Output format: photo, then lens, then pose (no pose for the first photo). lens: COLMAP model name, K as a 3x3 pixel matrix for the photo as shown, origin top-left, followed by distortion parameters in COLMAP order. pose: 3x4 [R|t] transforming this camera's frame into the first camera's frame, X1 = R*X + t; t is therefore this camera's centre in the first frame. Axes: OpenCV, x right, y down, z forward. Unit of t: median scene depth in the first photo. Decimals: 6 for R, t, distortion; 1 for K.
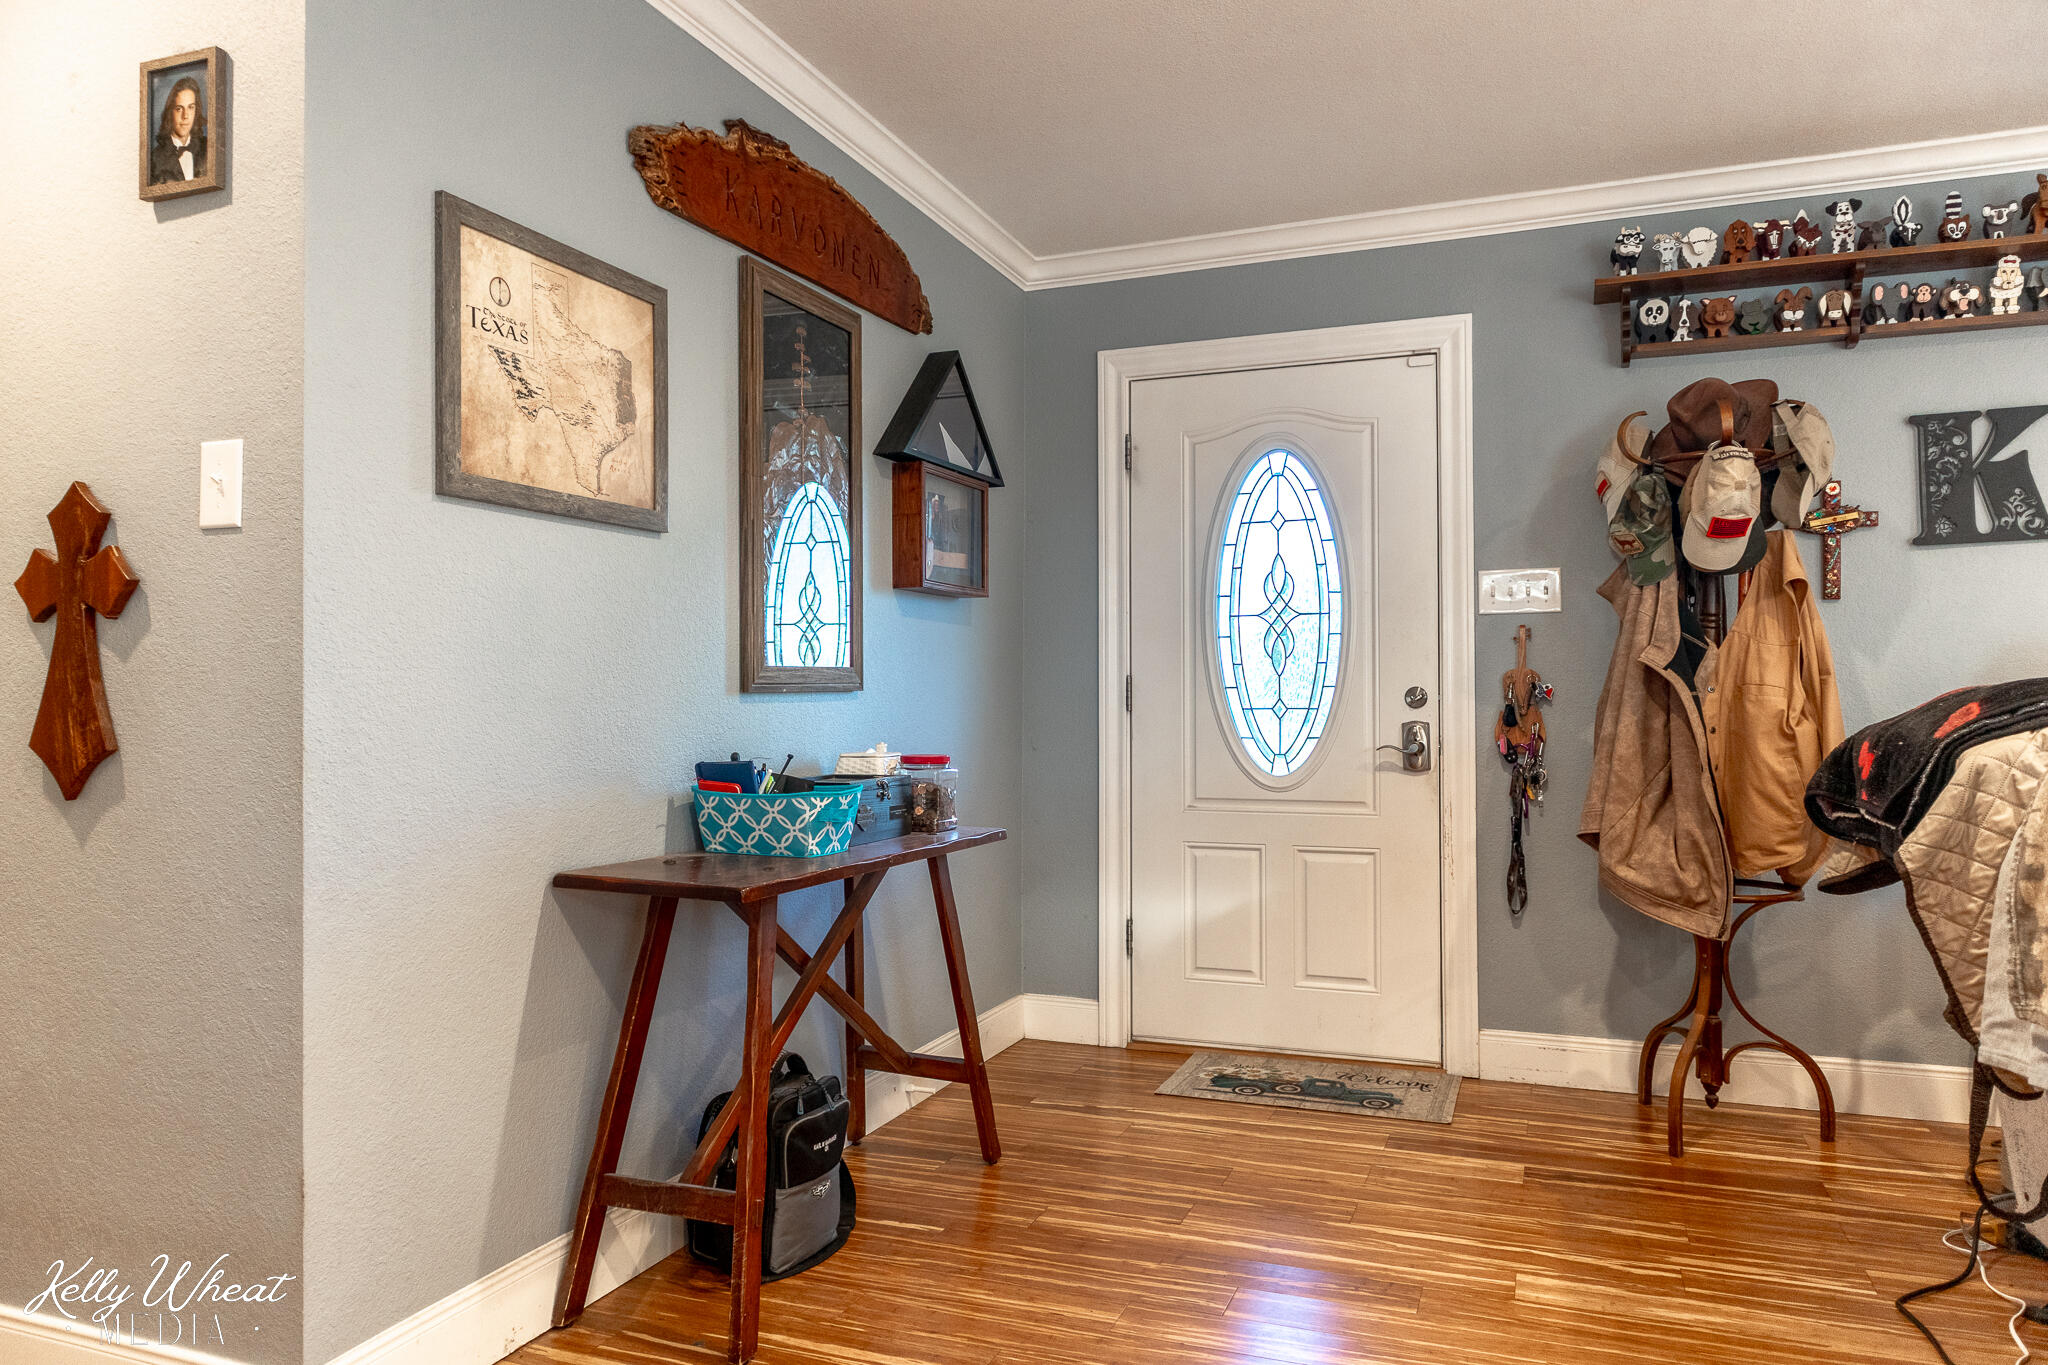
lens RADIAL K [[1405.3, 0, 1024.0], [0, 1405.3, 682.5], [0, 0, 1]] dist [0.003923, -0.002224]
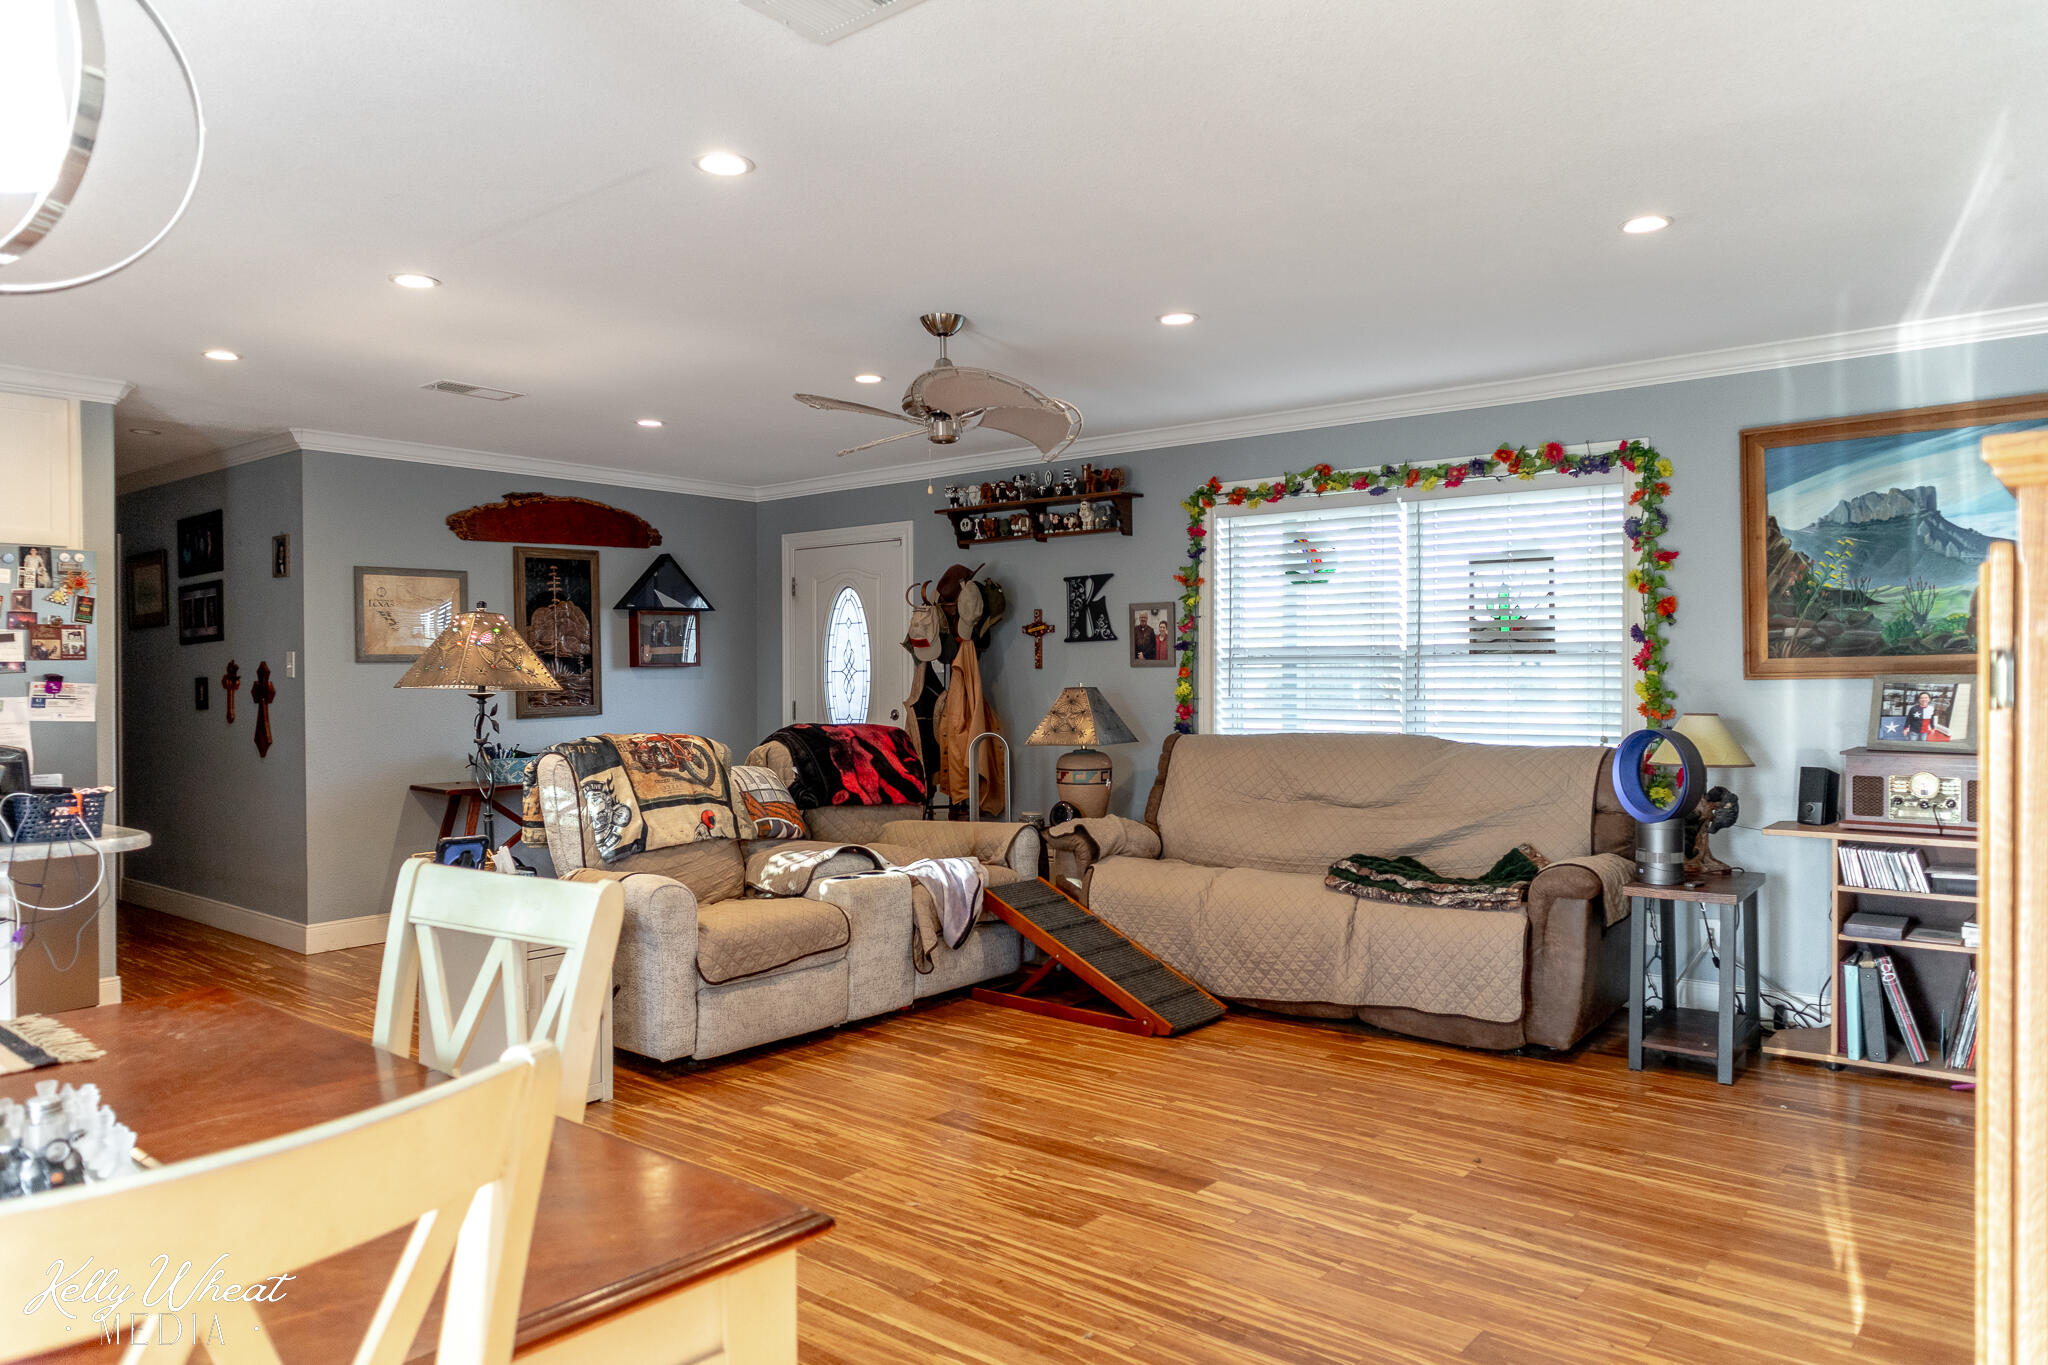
lens RADIAL K [[1405.3, 0, 1024.0], [0, 1405.3, 682.5], [0, 0, 1]] dist [0.003923, -0.002224]
pose [[0.947056, -0.004114, -0.321042, 1.234979], [0.011543, 0.999708, 0.021243, -0.084645], [0.320860, -0.023824, 0.946827, -0.923259]]
